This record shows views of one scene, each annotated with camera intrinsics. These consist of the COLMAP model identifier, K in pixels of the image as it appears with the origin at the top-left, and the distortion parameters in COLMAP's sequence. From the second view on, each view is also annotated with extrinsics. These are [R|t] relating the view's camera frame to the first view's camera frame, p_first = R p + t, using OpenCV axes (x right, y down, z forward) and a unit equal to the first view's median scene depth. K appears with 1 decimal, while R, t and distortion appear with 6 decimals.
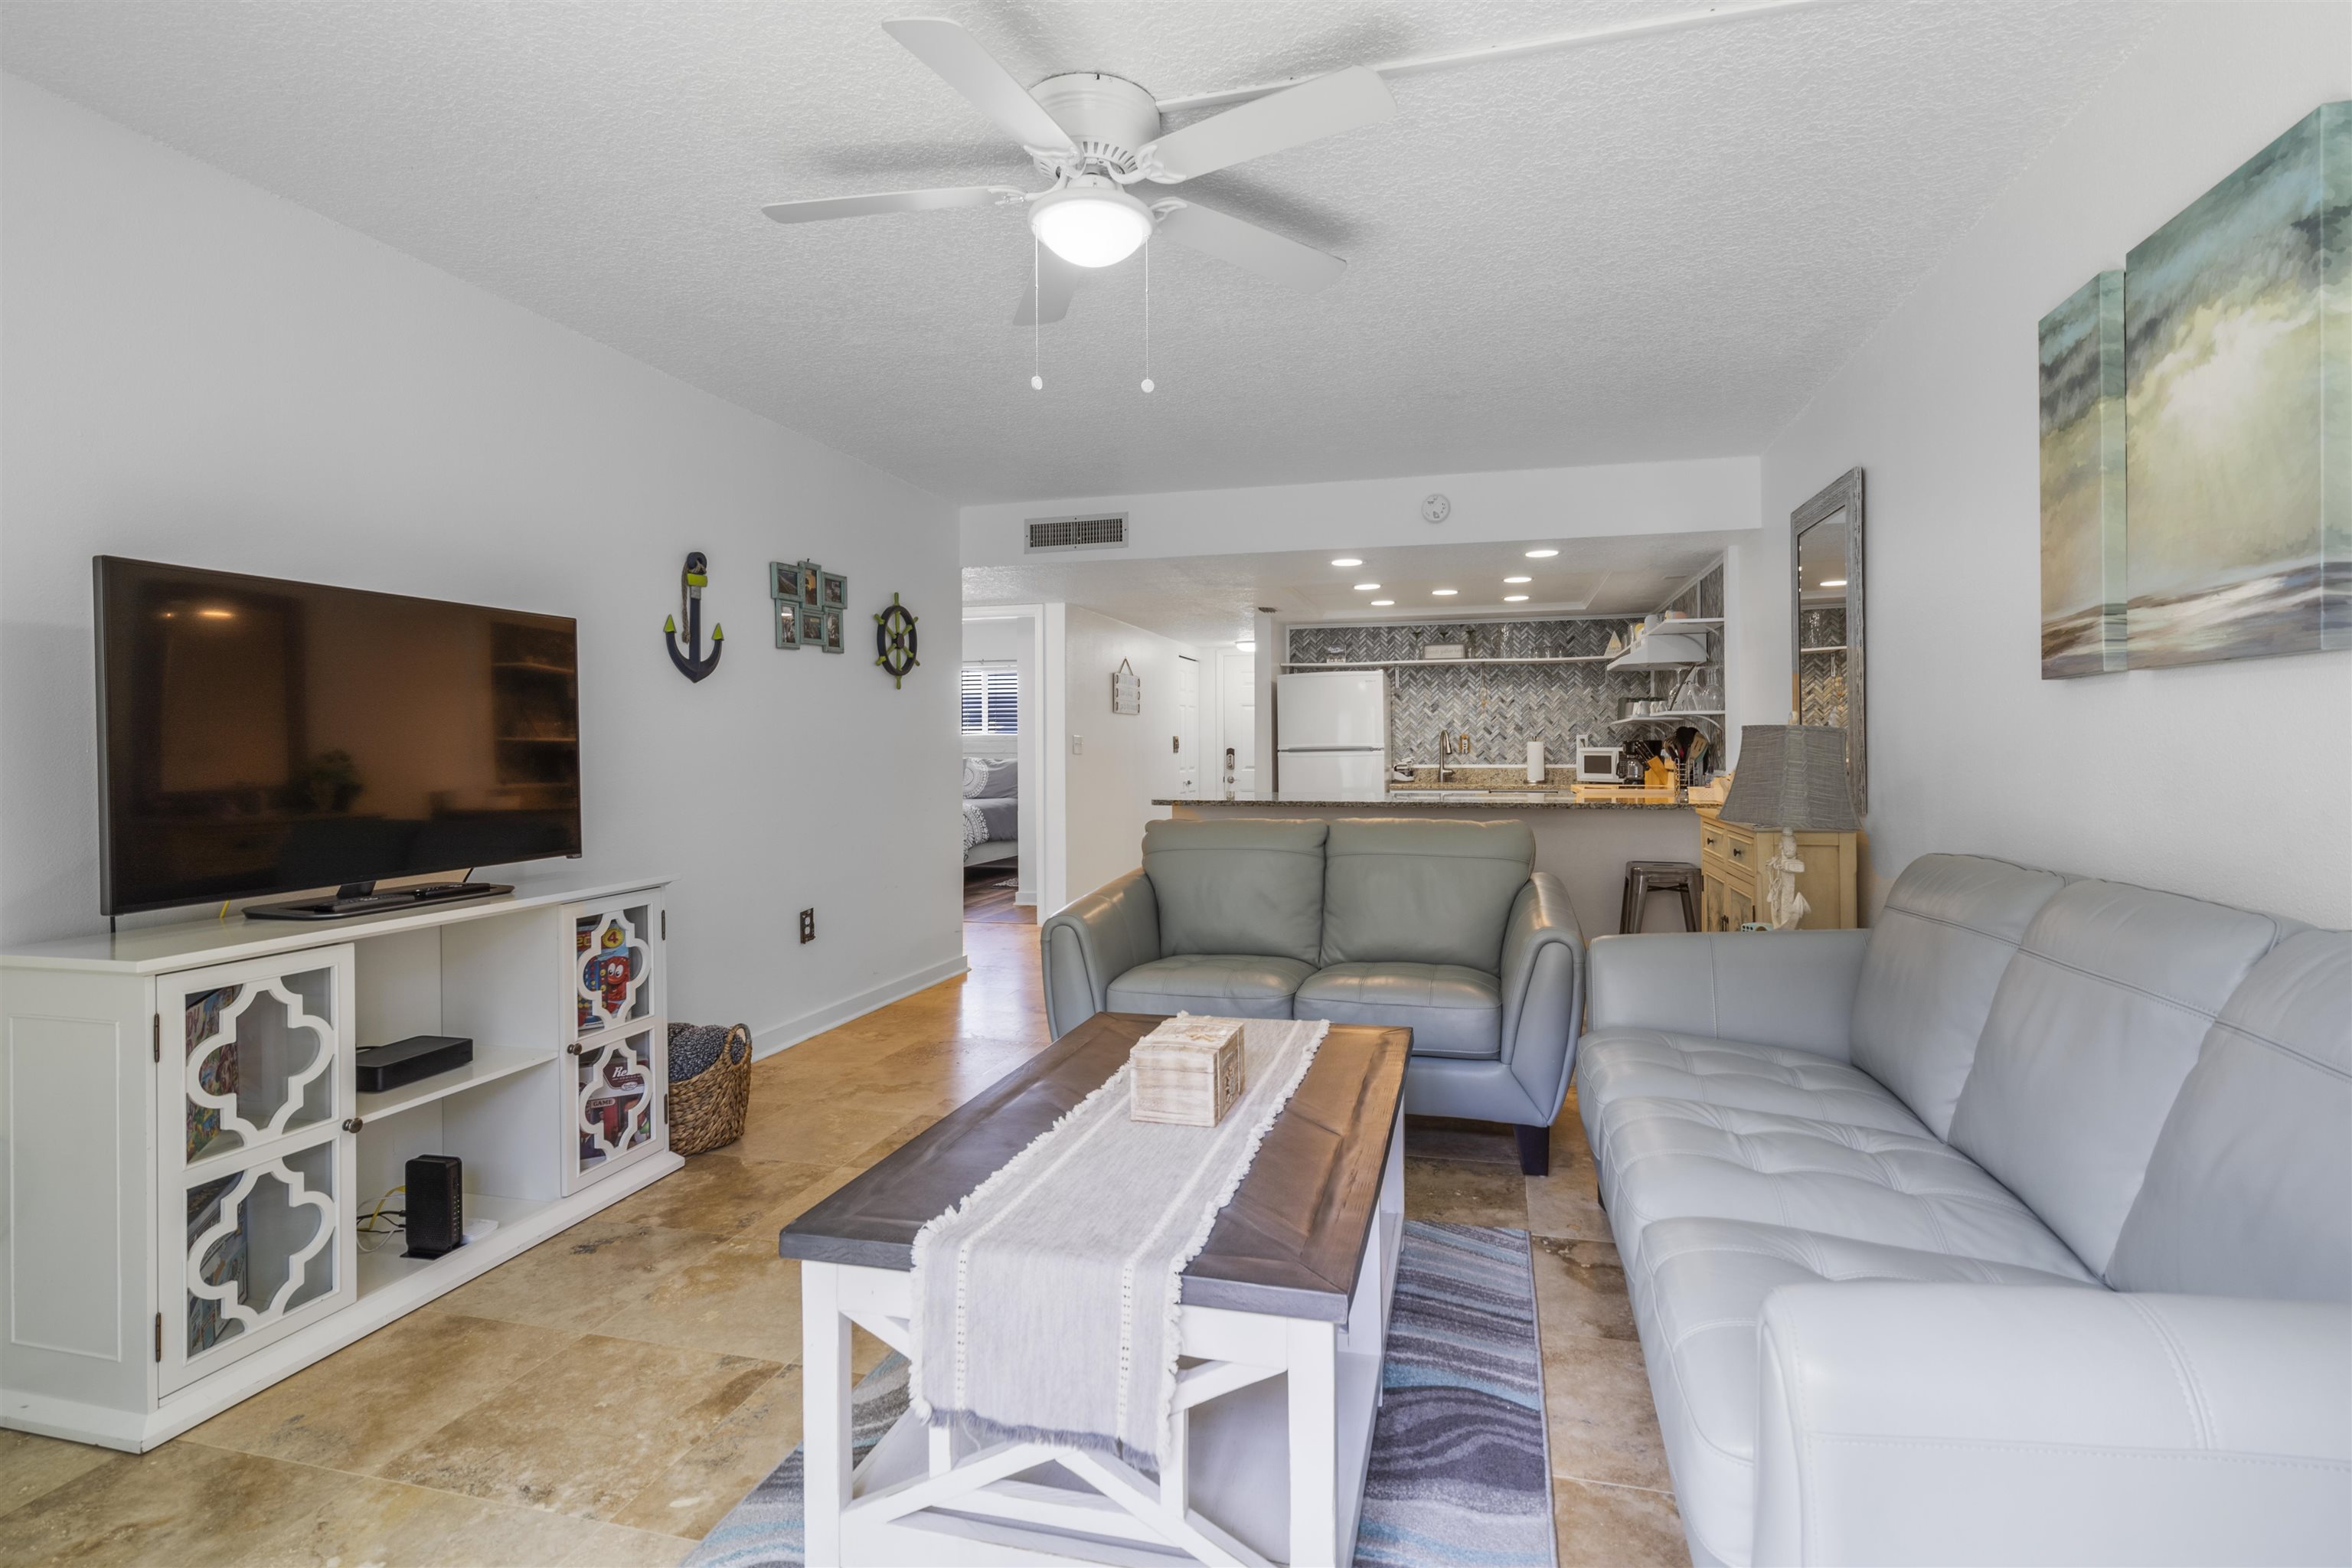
lens RADIAL K [[1057.0, 0, 1175.7], [0, 1057.0, 754.3], [0, 0, 1]] dist [-0.002452, -0.000197]
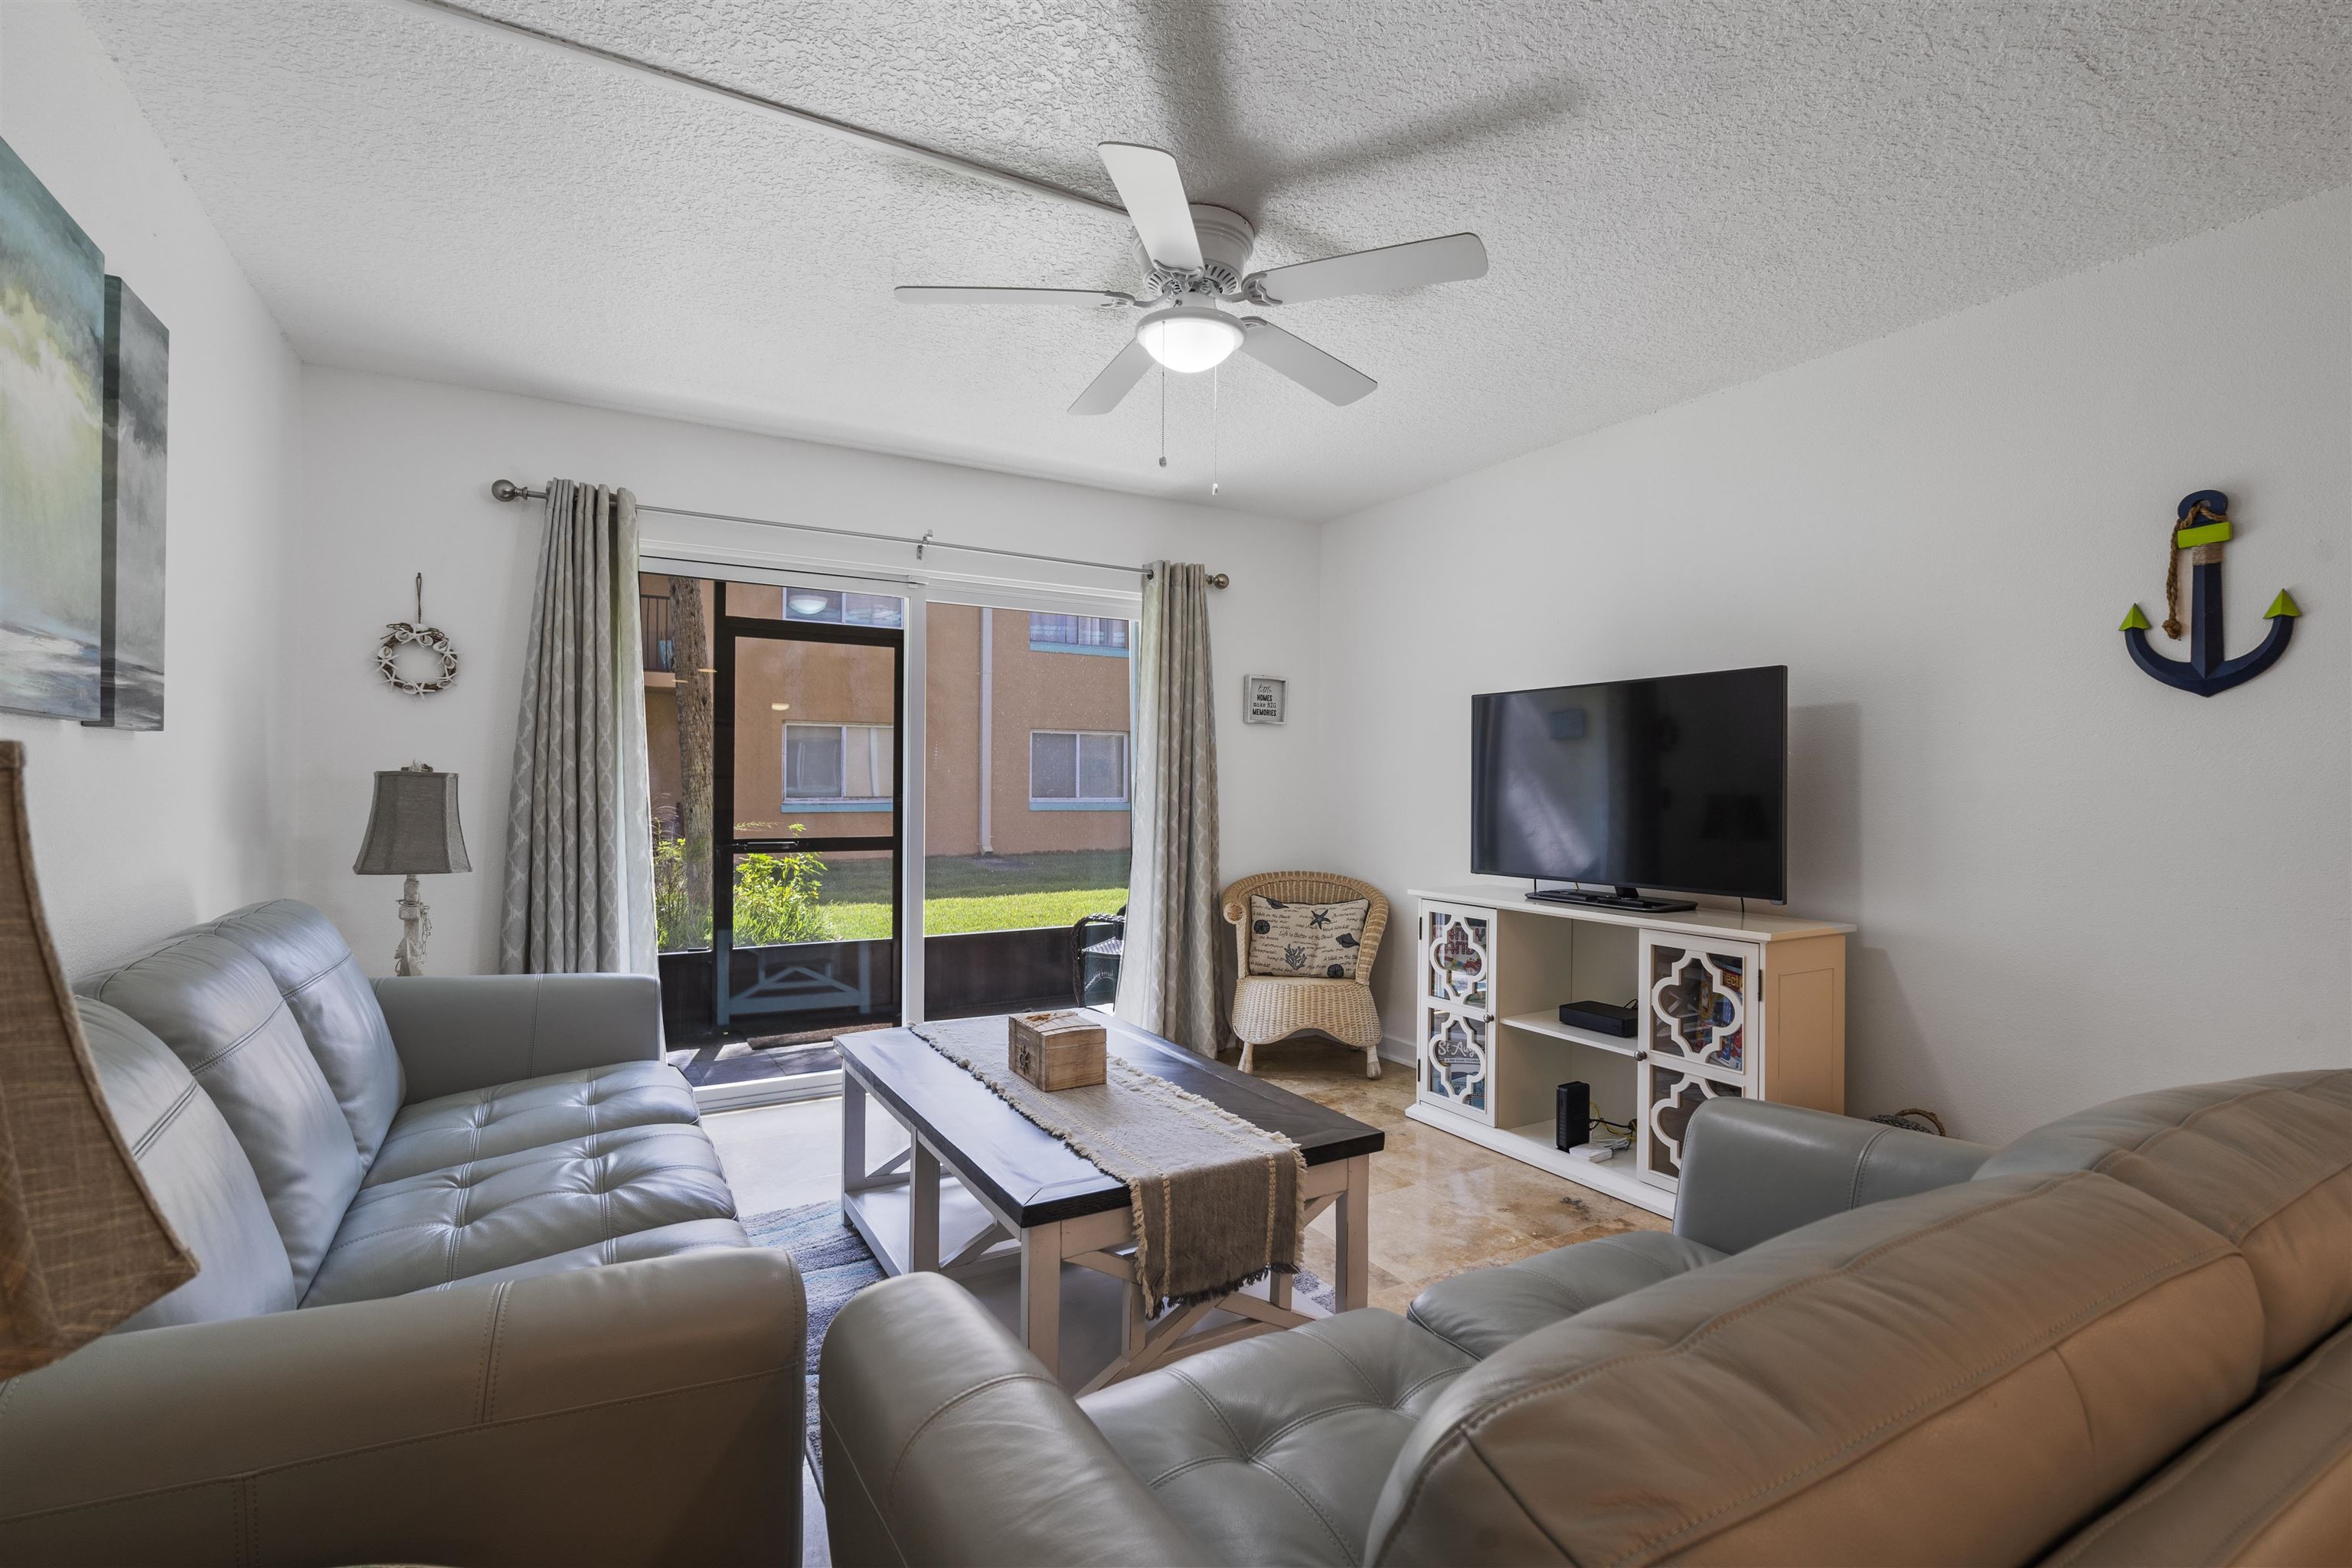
lens RADIAL K [[1057.0, 0, 1175.7], [0, 1057.0, 754.3], [0, 0, 1]] dist [-0.002452, -0.000197]
pose [[-0.650359, 0.014485, -0.759489, 0.648058], [0.013270, 0.999882, 0.007706, -0.067414], [0.759511, -0.005067, -0.650475, 1.390037]]
